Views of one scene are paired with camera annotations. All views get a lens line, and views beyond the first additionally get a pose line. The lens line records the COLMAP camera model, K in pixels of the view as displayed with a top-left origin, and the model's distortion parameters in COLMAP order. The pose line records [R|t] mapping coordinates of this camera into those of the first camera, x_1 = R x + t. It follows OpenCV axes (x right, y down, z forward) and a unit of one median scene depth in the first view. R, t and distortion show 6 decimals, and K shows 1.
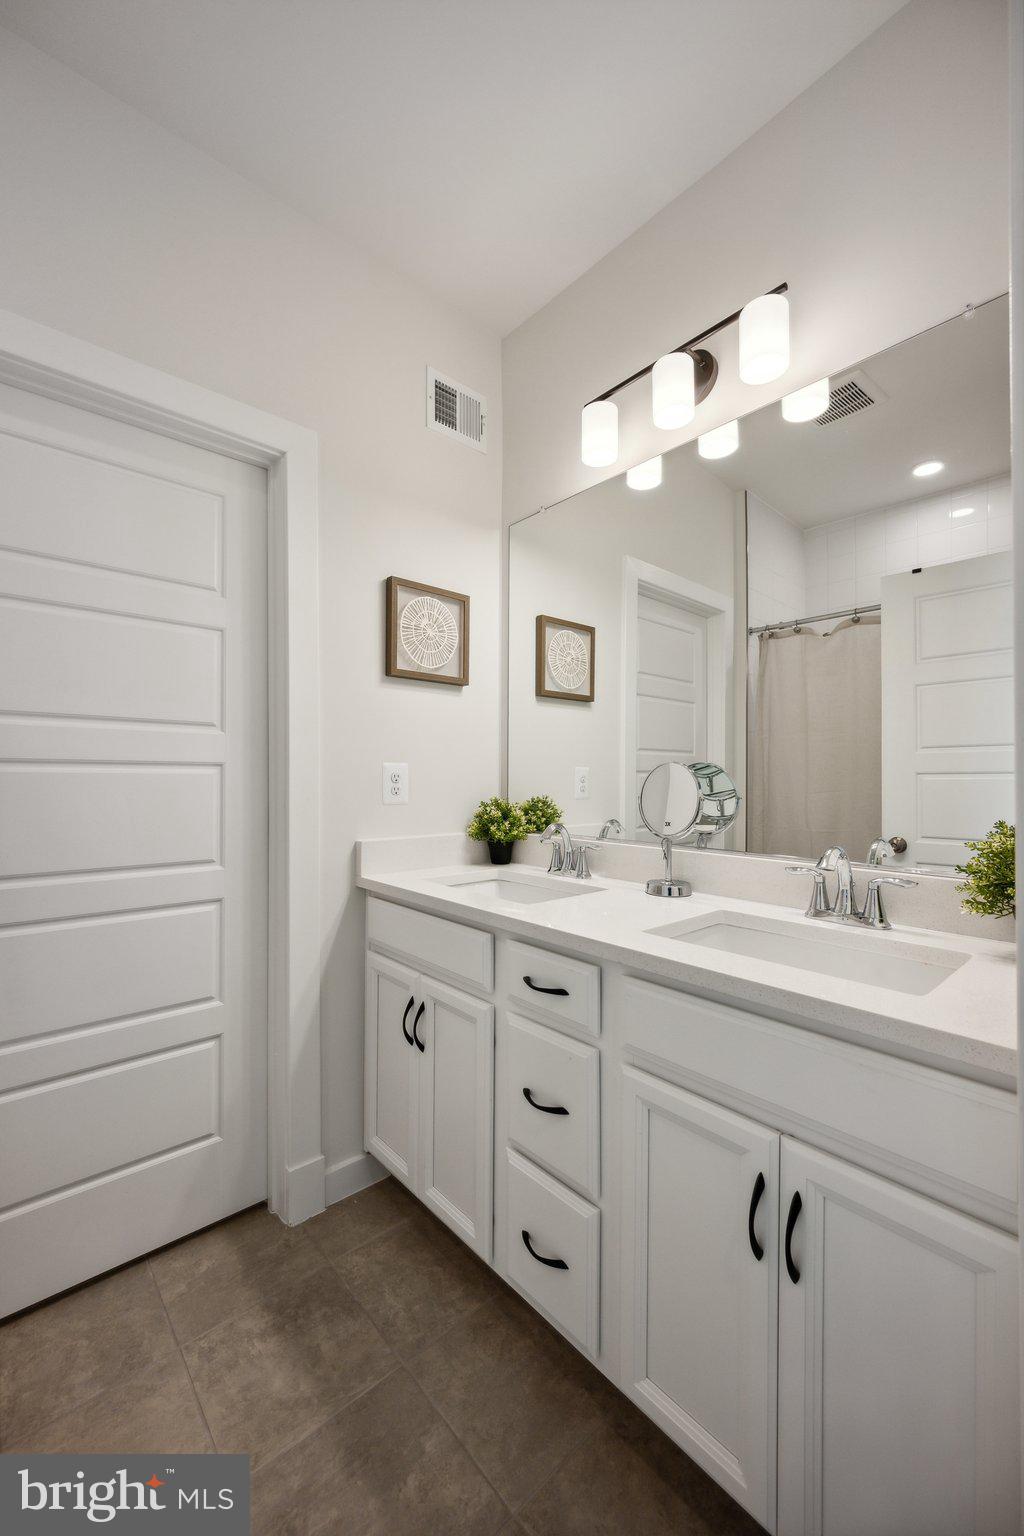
lens RADIAL K [[608.0, 0, 515.6], [0, 608.0, 769.6], [0, 0, 1]] dist [-0.000770, 0.000090]
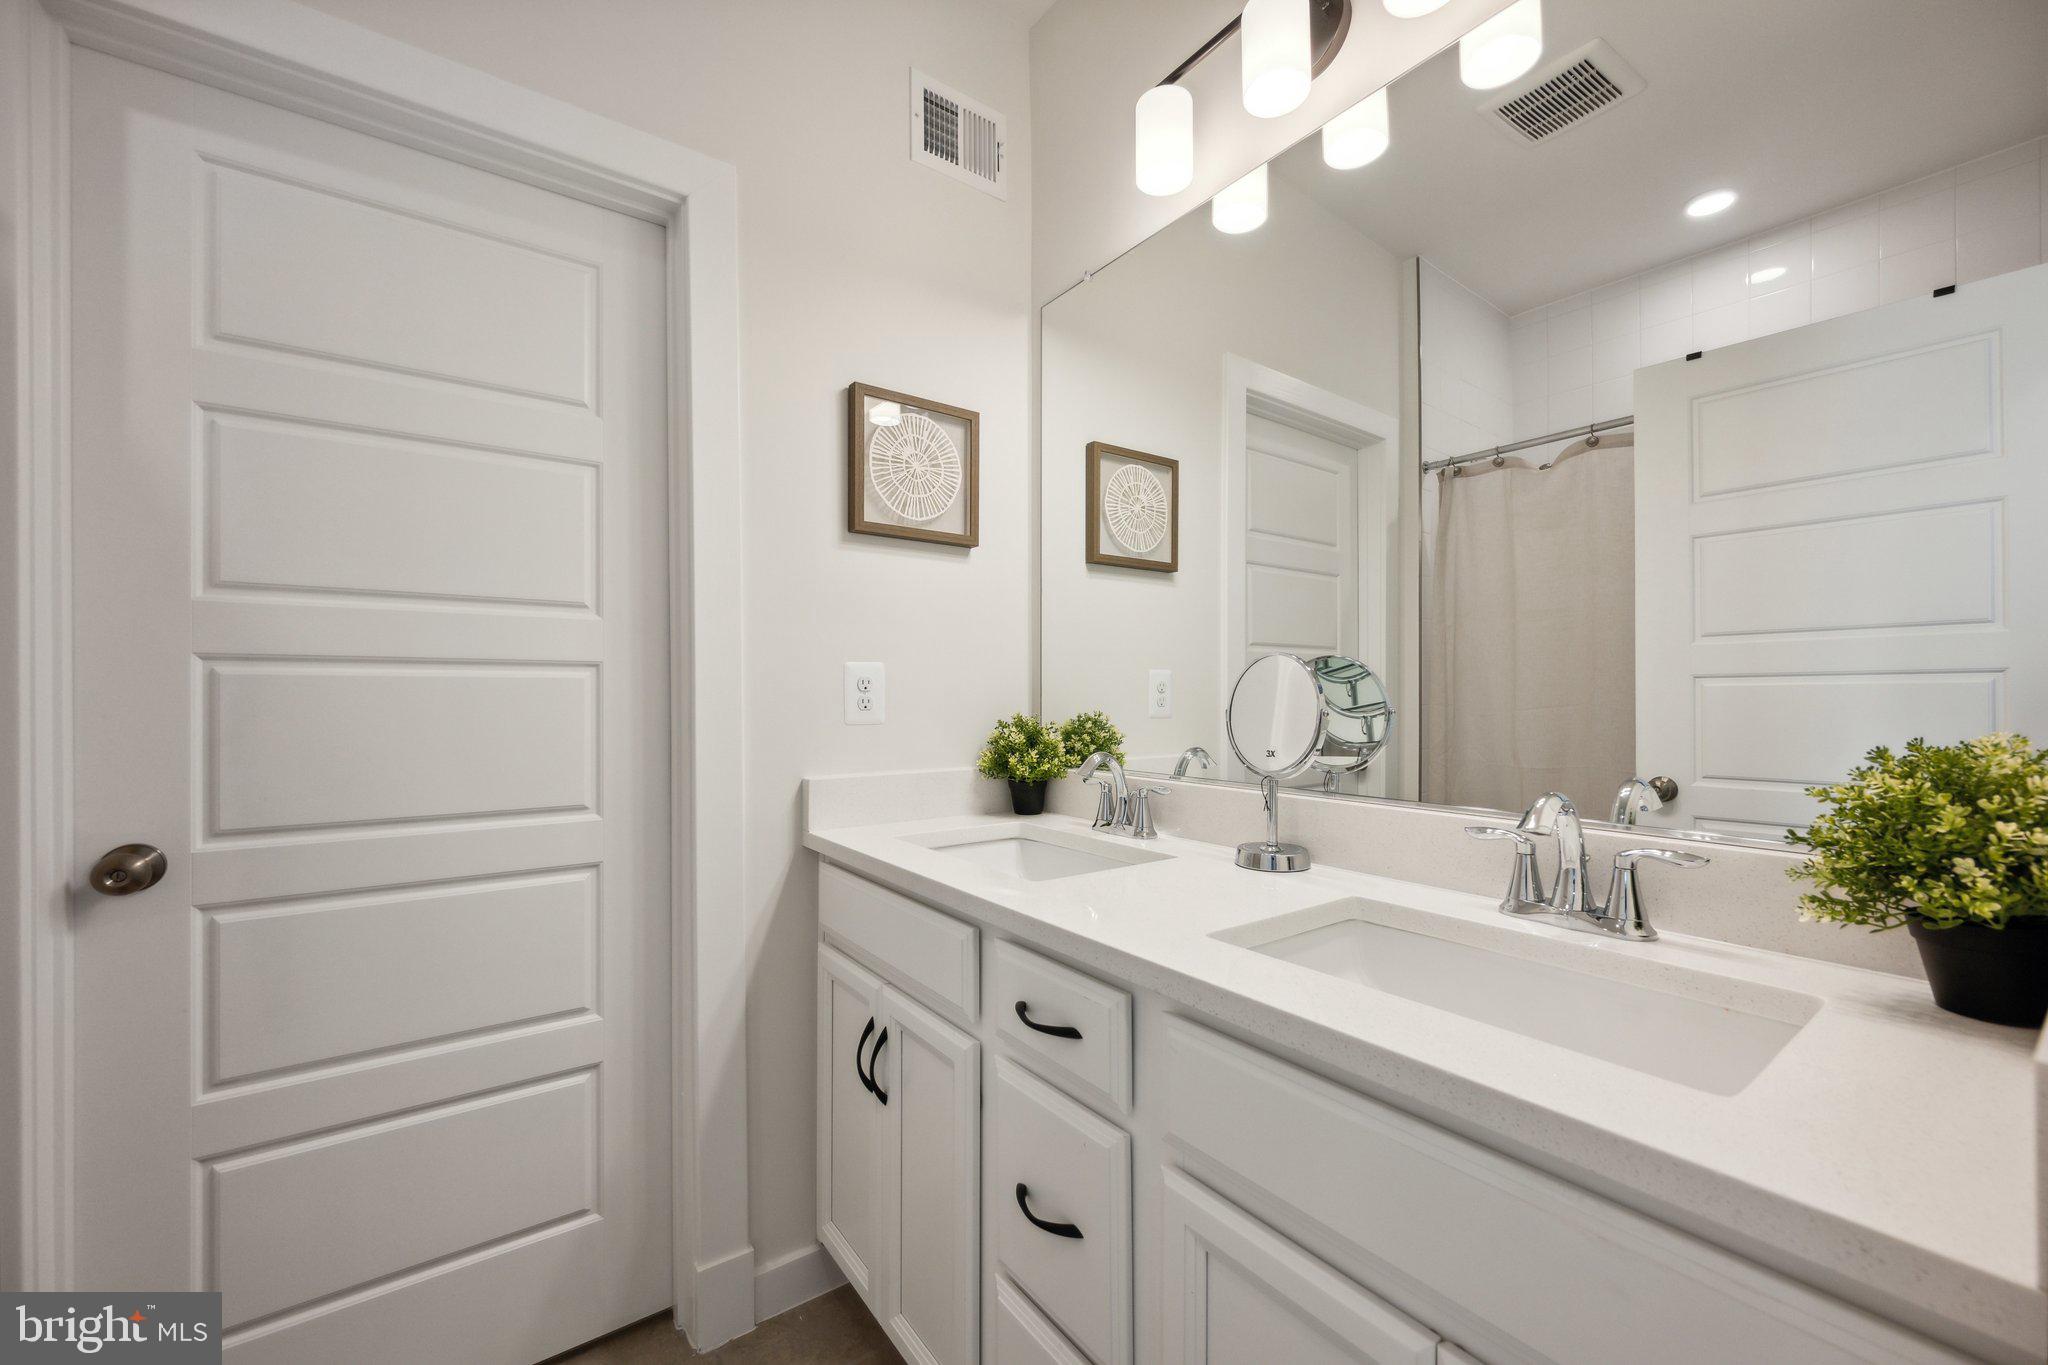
lens RADIAL K [[810.6, 0, 1037.8], [0, 810.6, 689.1], [0, 0, 1]] dist [-0.000770, 0.000090]
pose [[0.995822, -0.005266, -0.091163, 0.082410], [0.005853, 0.999964, 0.006170, 0.015653], [0.091128, -0.006678, 0.995817, 0.143173]]
